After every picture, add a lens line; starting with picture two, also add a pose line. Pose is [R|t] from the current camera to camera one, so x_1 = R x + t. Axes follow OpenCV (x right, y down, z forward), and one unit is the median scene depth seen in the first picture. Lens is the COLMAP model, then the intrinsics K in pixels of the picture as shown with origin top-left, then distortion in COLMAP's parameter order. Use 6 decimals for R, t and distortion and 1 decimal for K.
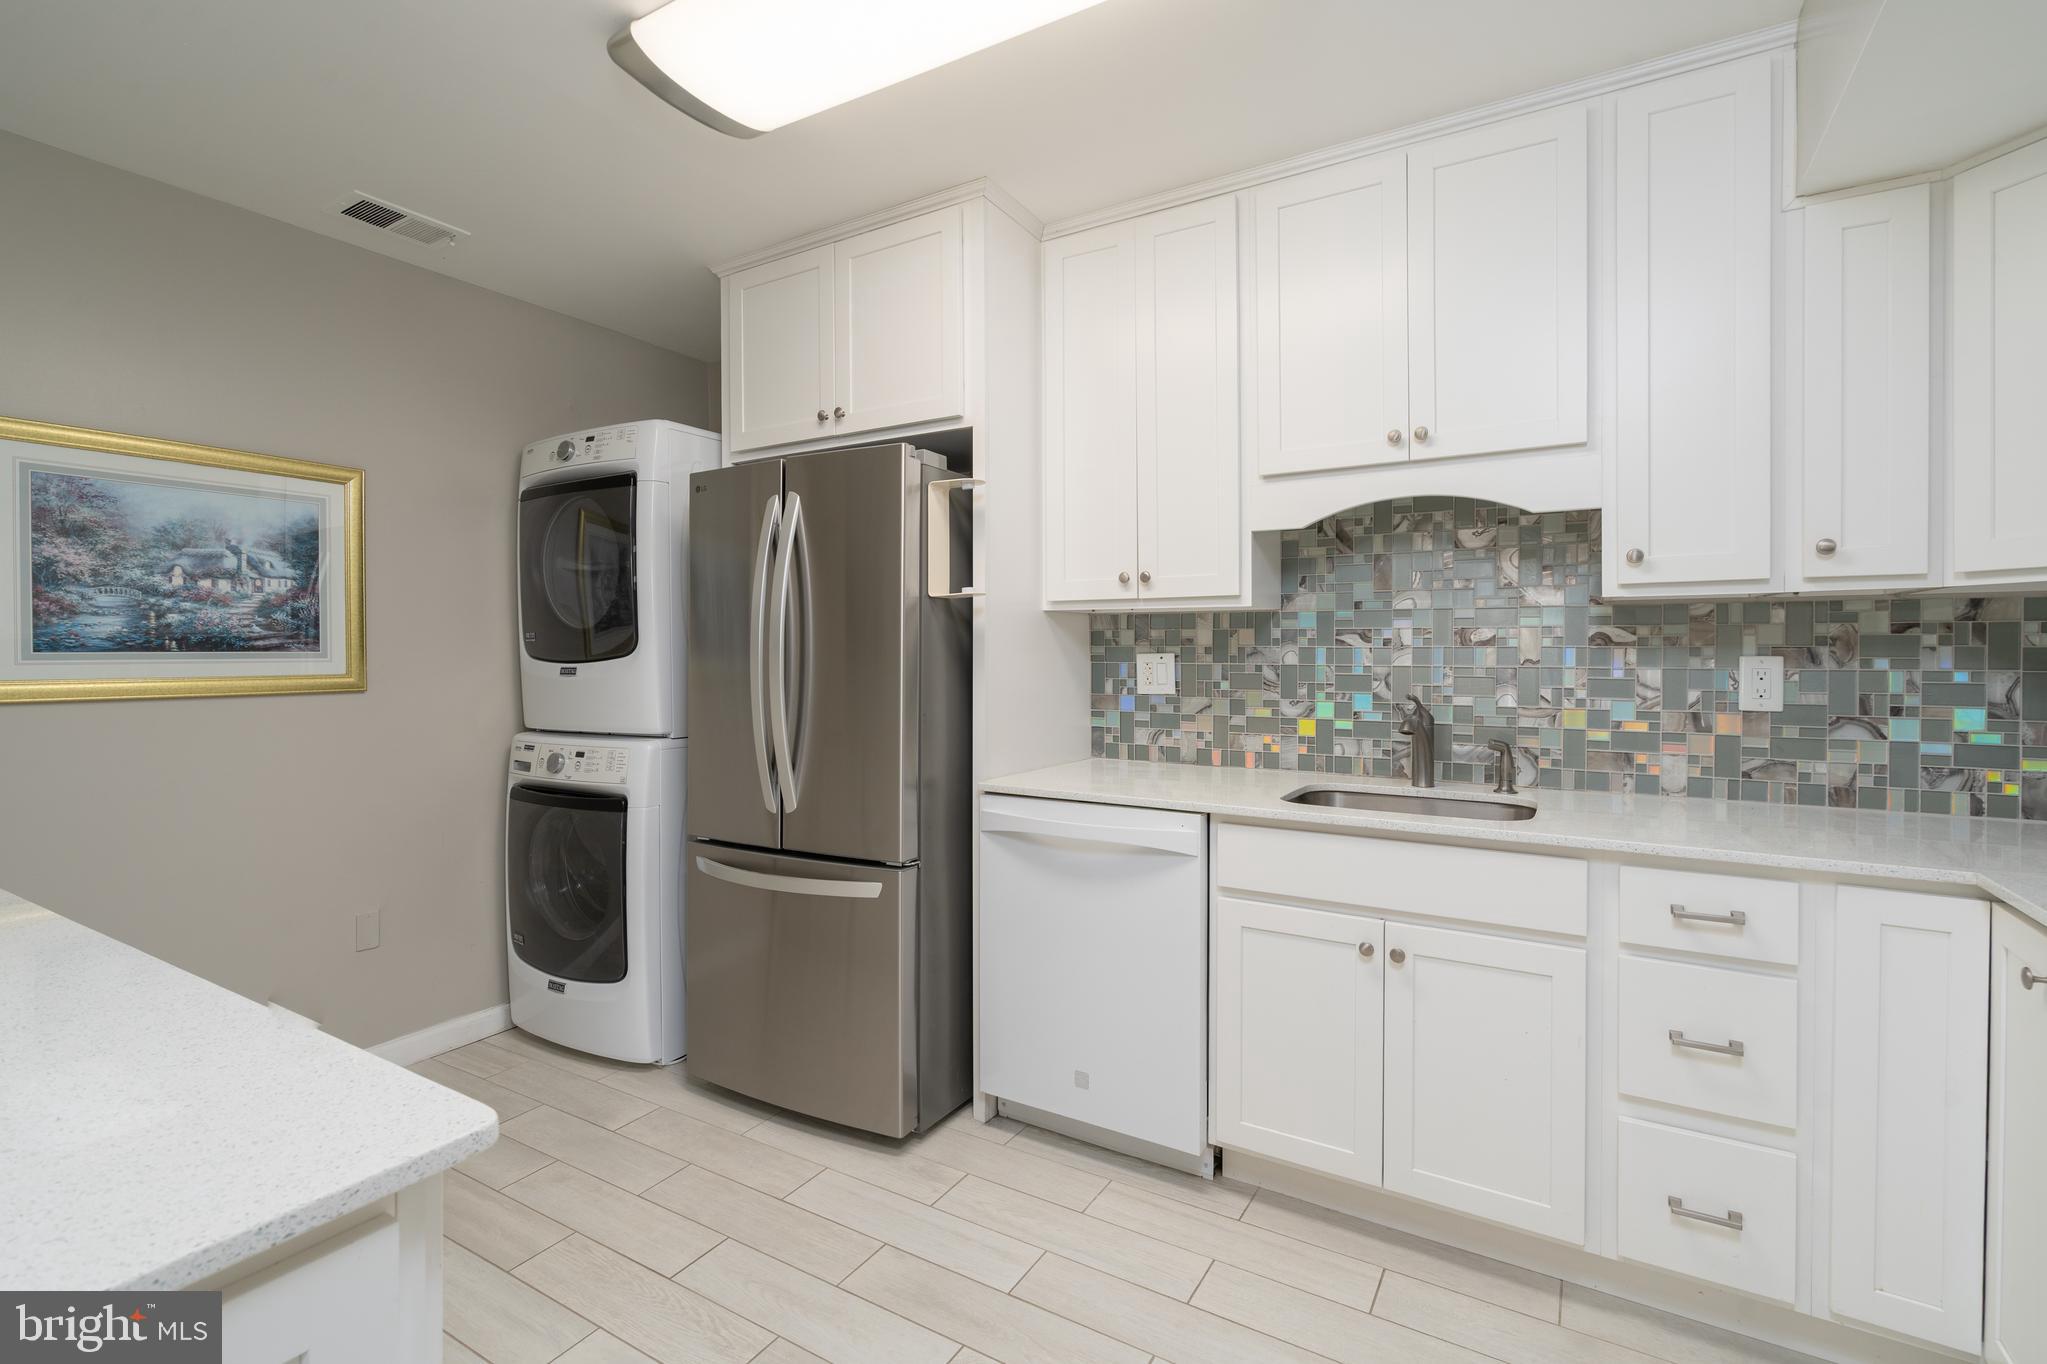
lens RADIAL K [[931.0, 0, 1024.8], [0, 931.0, 652.6], [0, 0, 1]] dist [-0.001230, 0.000687]
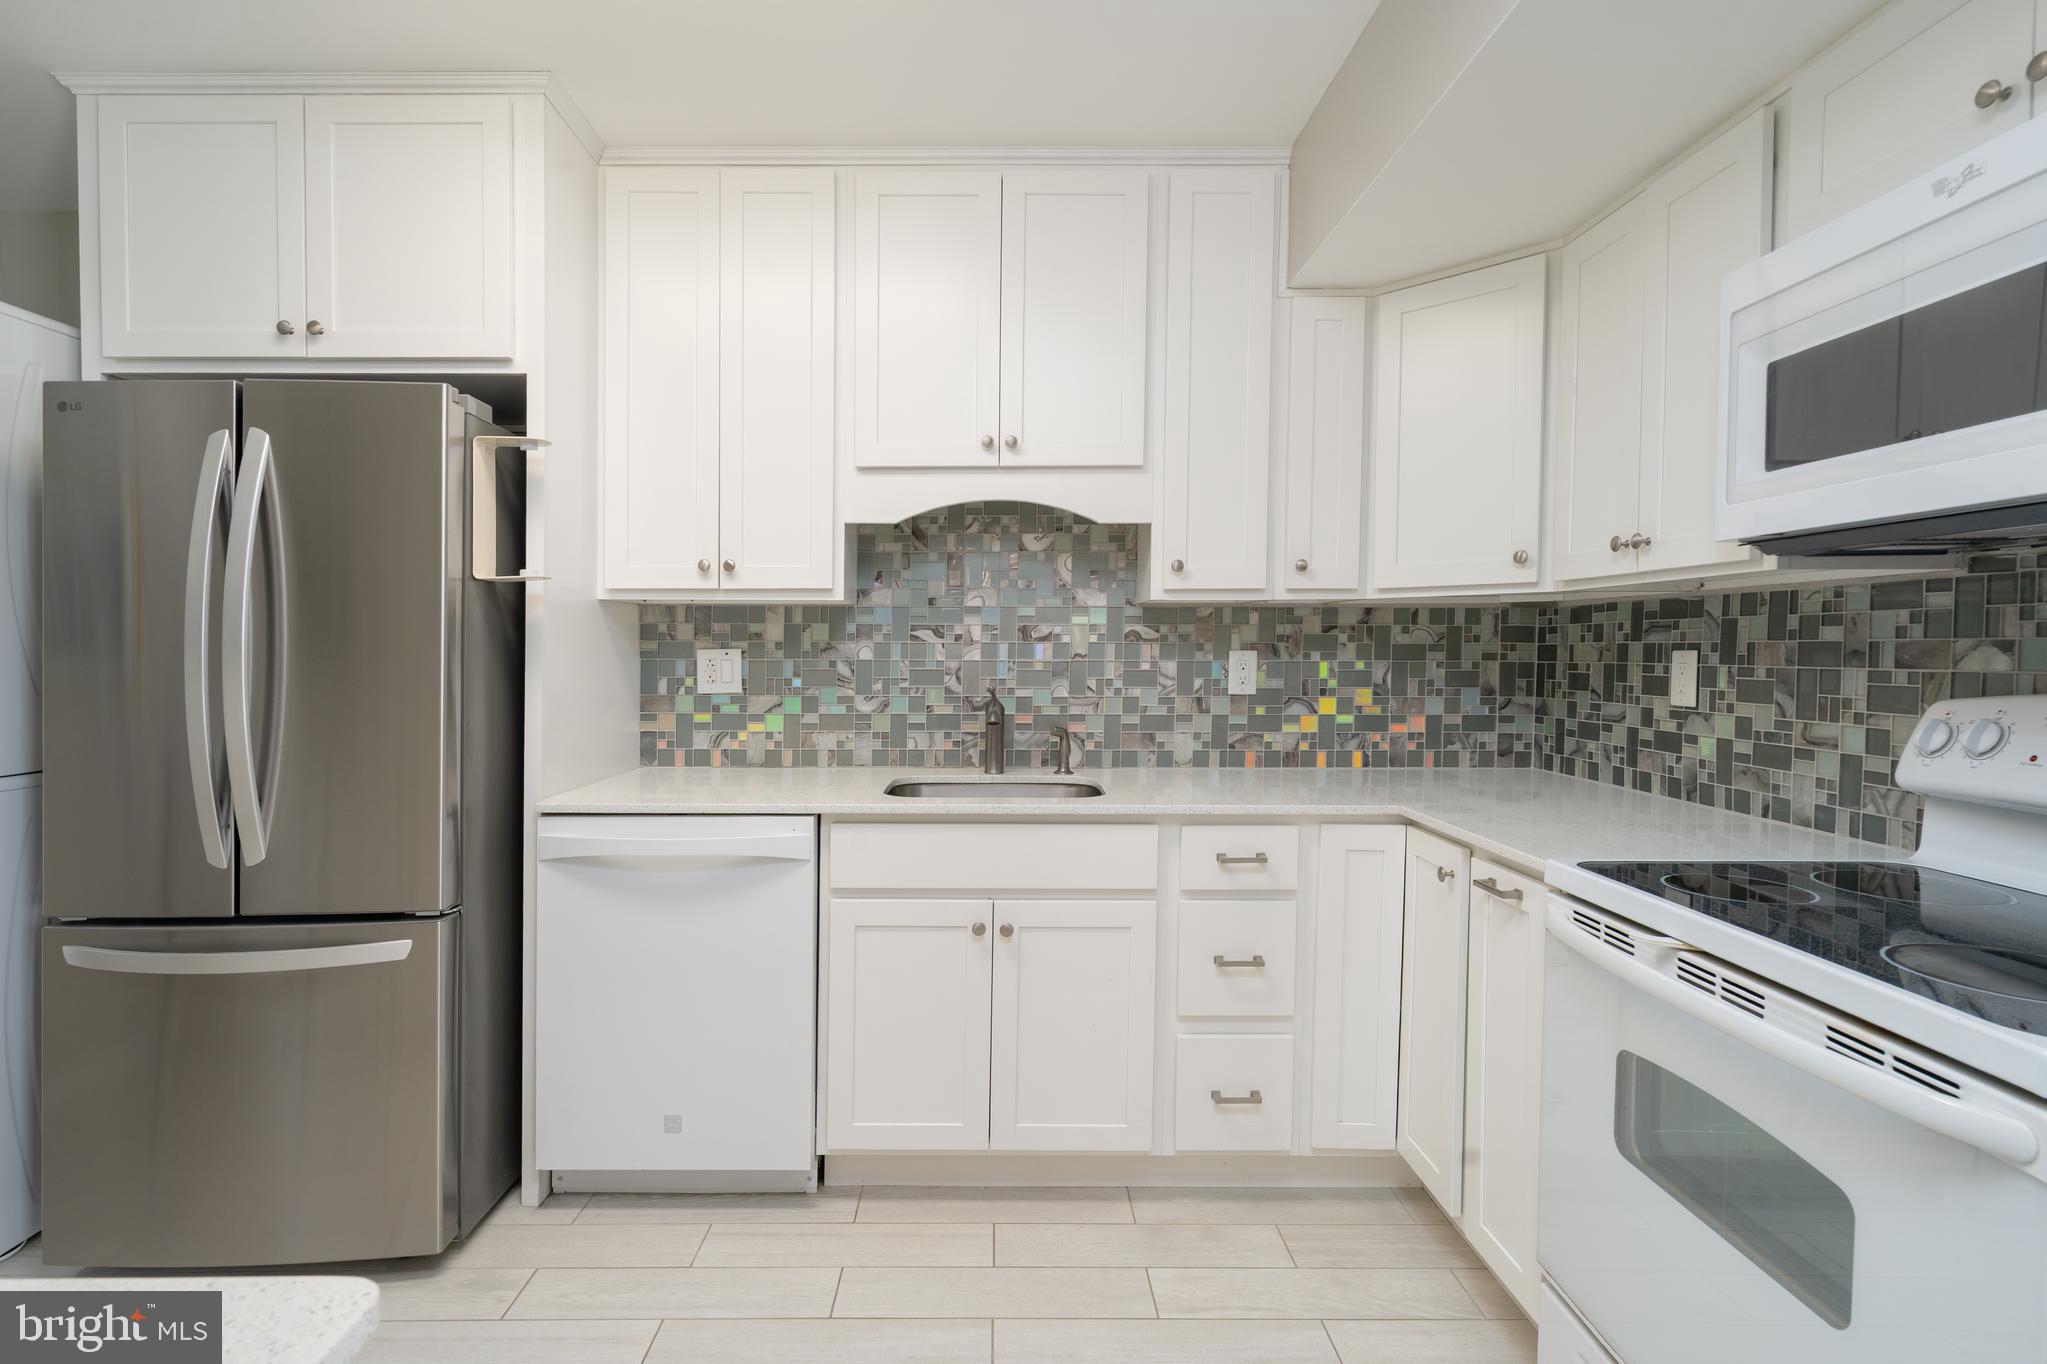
lens RADIAL K [[984.5, 0, 1014.2], [0, 984.5, 671.4], [0, 0, 1]] dist [0.004063, 0.000804]
pose [[0.856645, -0.012579, 0.515752, -0.139512], [0.000659, 0.999729, 0.023289, 0.000792], [-0.515905, -0.019611, 0.856421, 0.024236]]
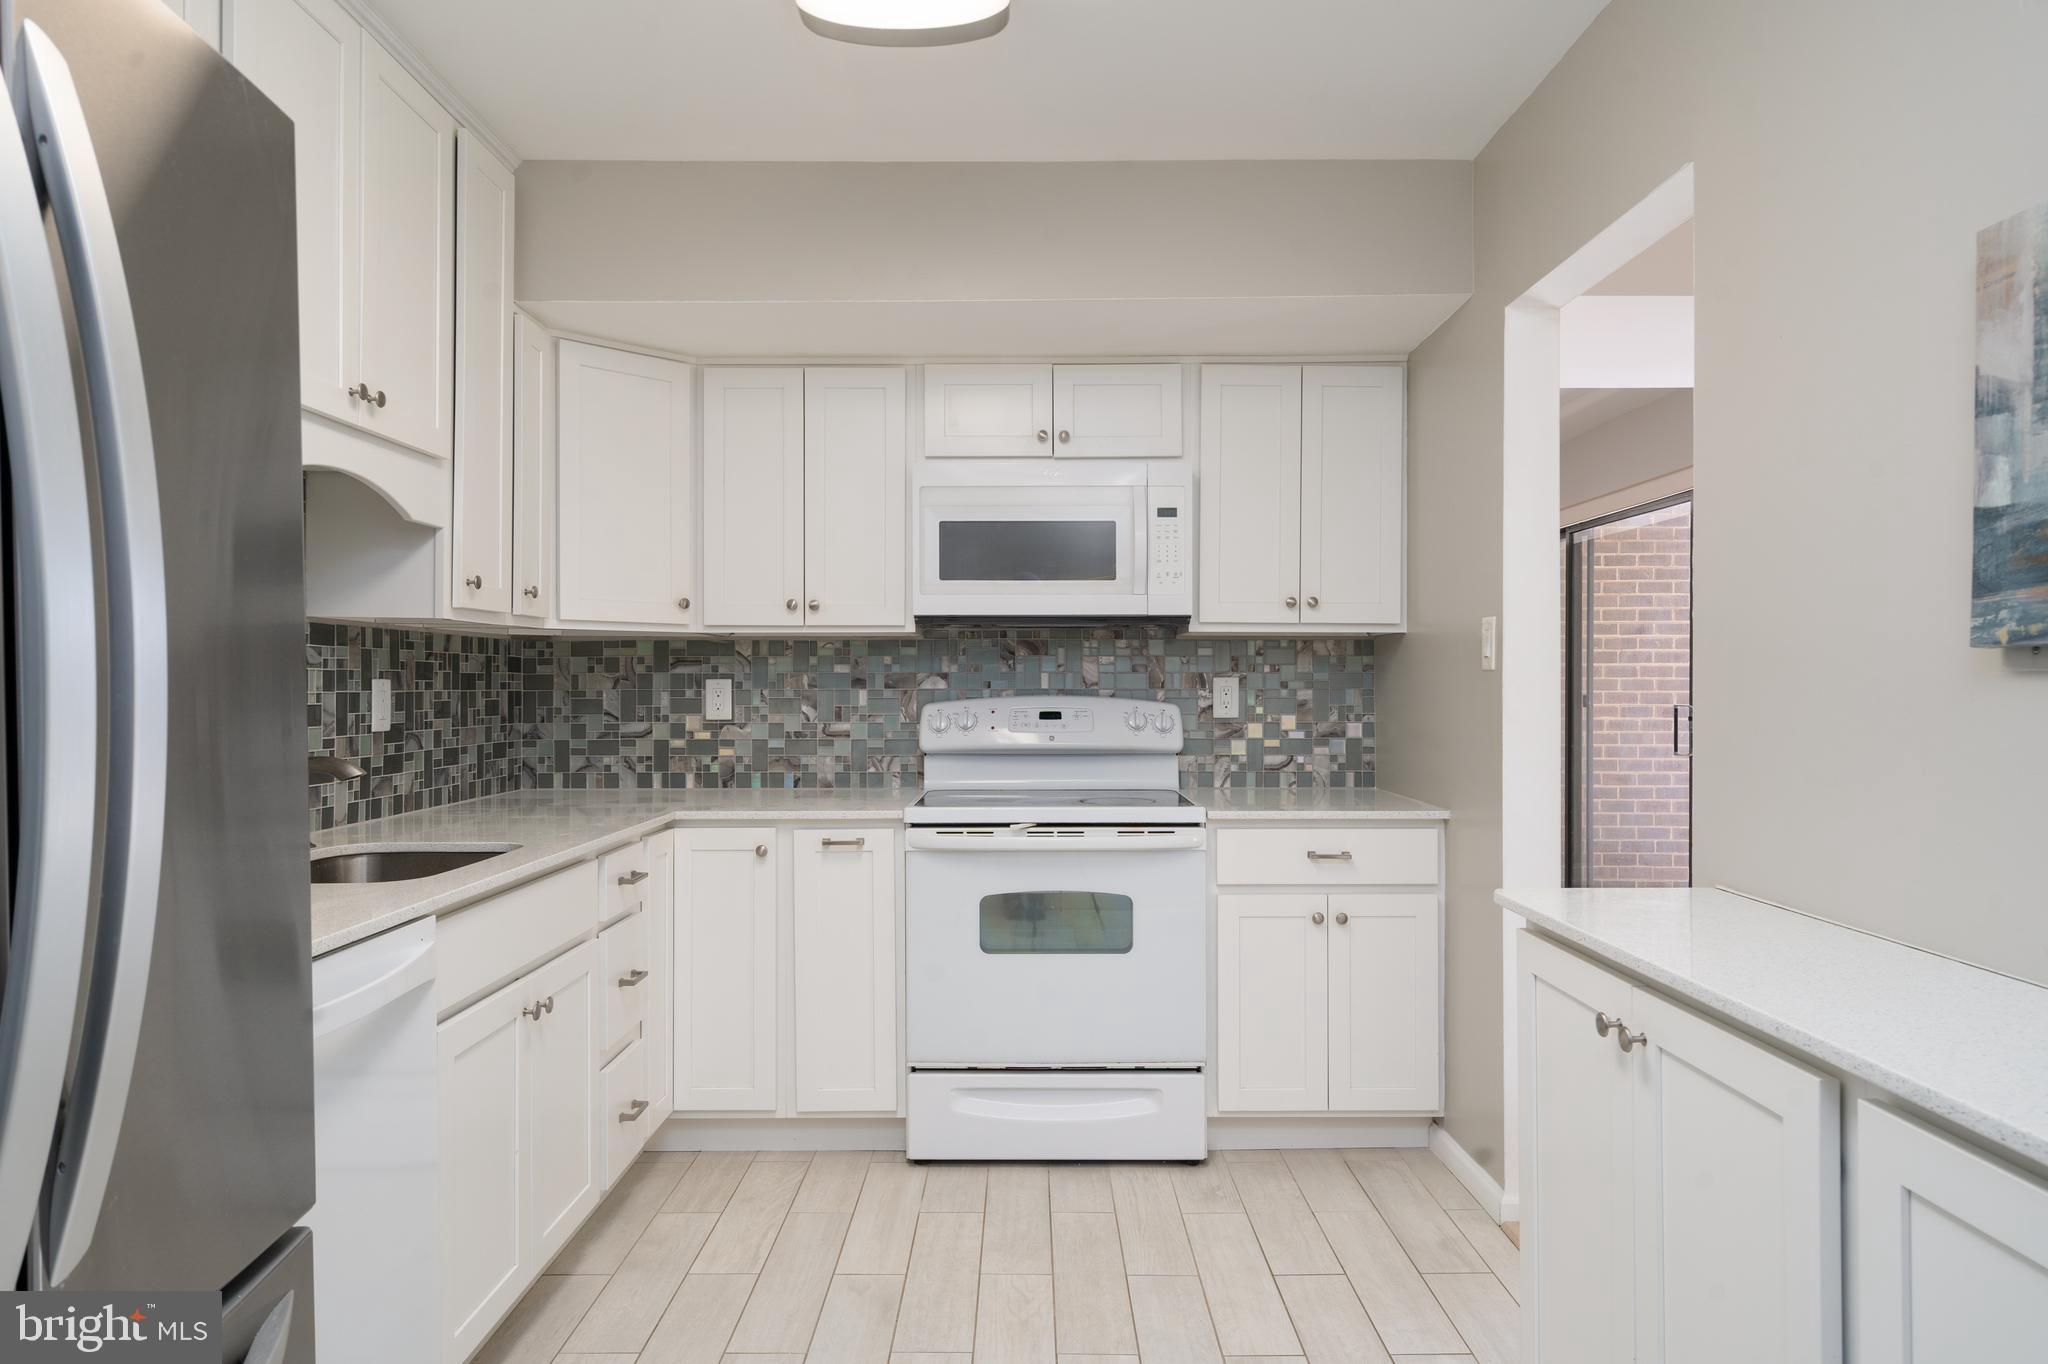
lens RADIAL K [[1242.4, 0, 1023.4], [0, 1242.4, 689.2], [0, 0, 1]] dist [-0.000973, -0.000226]
pose [[-0.506143, -0.004387, 0.862438, -0.720385], [0.002165, 0.999977, 0.006357, 0.007191], [-0.862447, 0.005084, -0.506122, 0.991951]]
